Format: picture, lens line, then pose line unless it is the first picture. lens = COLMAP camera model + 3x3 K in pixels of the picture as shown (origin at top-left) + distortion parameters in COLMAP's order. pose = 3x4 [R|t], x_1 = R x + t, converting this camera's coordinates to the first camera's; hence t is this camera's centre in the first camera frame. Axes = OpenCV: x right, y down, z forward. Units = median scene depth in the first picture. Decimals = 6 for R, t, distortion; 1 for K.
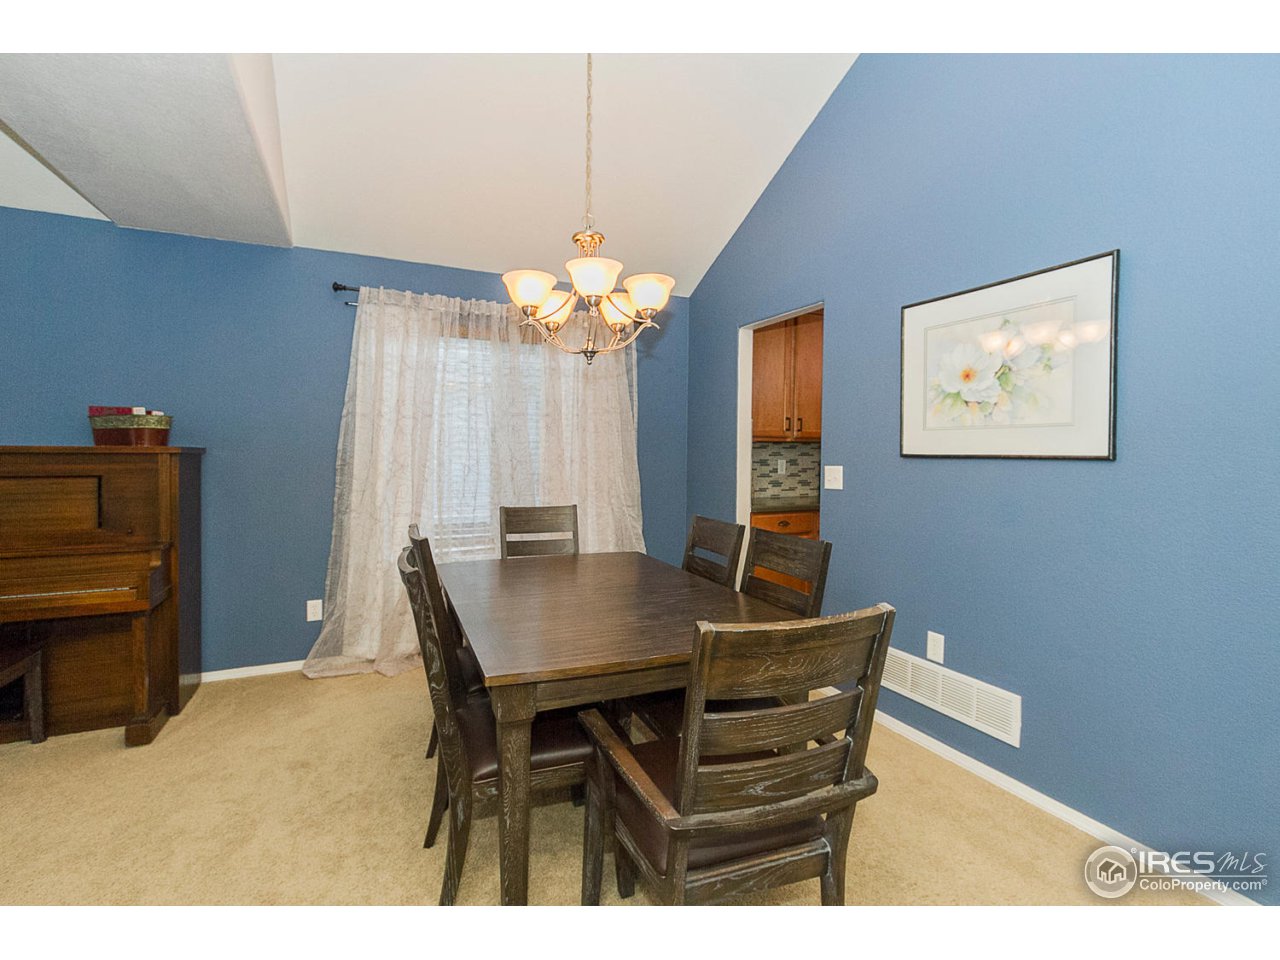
lens RADIAL K [[589.6, 0, 638.3], [0, 589.6, 470.9], [0, 0, 1]] dist [-0.001549, -0.000088]
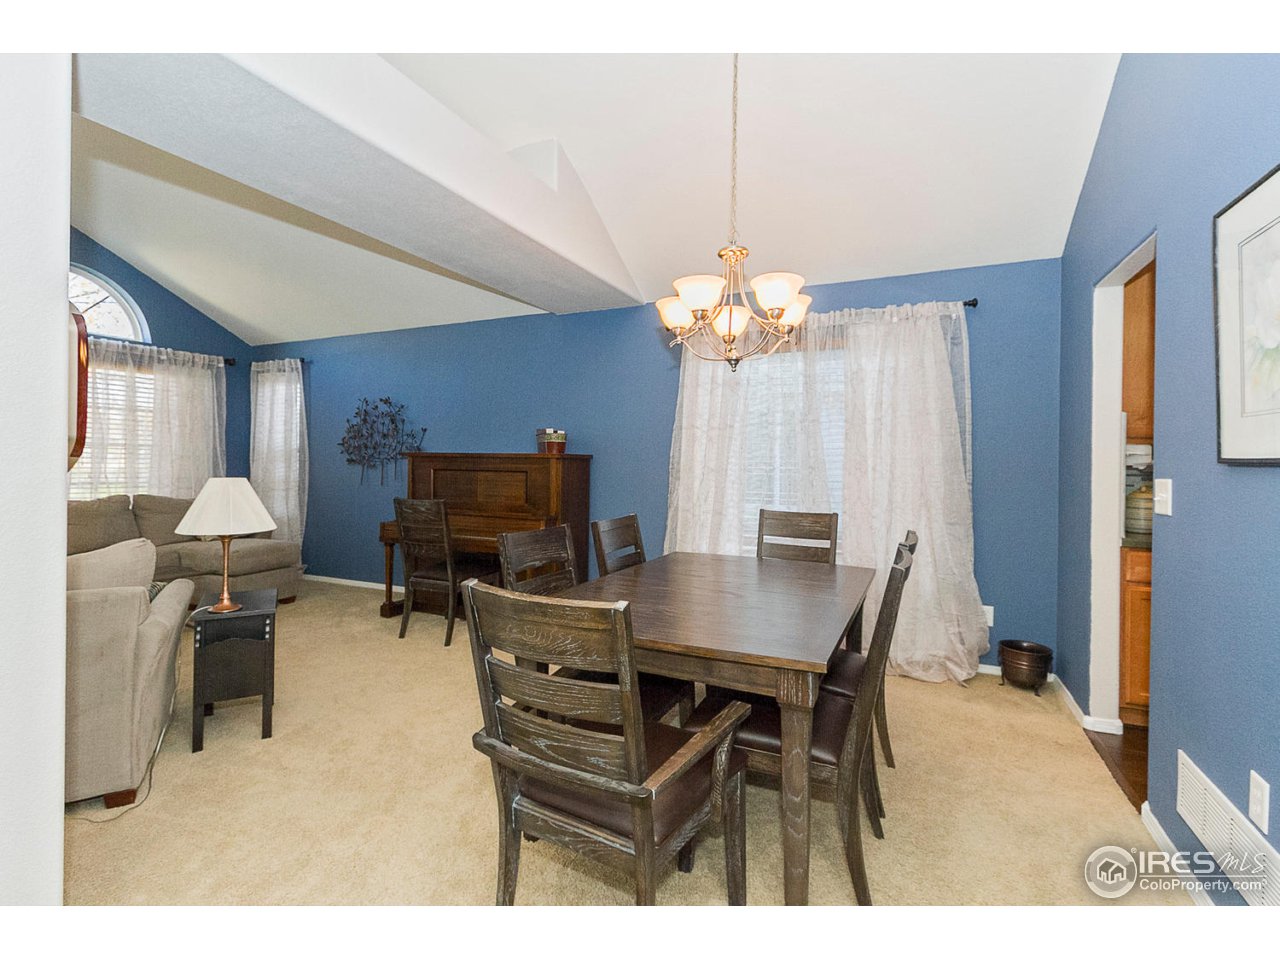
lens RADIAL K [[587.6, 0, 636.0], [0, 587.6, 462.6], [0, 0, 1]] dist [0.001128, -0.005752]
pose [[0.654569, 0.005326, -0.755984, 0.510873], [-0.031465, 0.999301, -0.020204, 0.006740], [0.755347, 0.037012, 0.654278, 0.163563]]
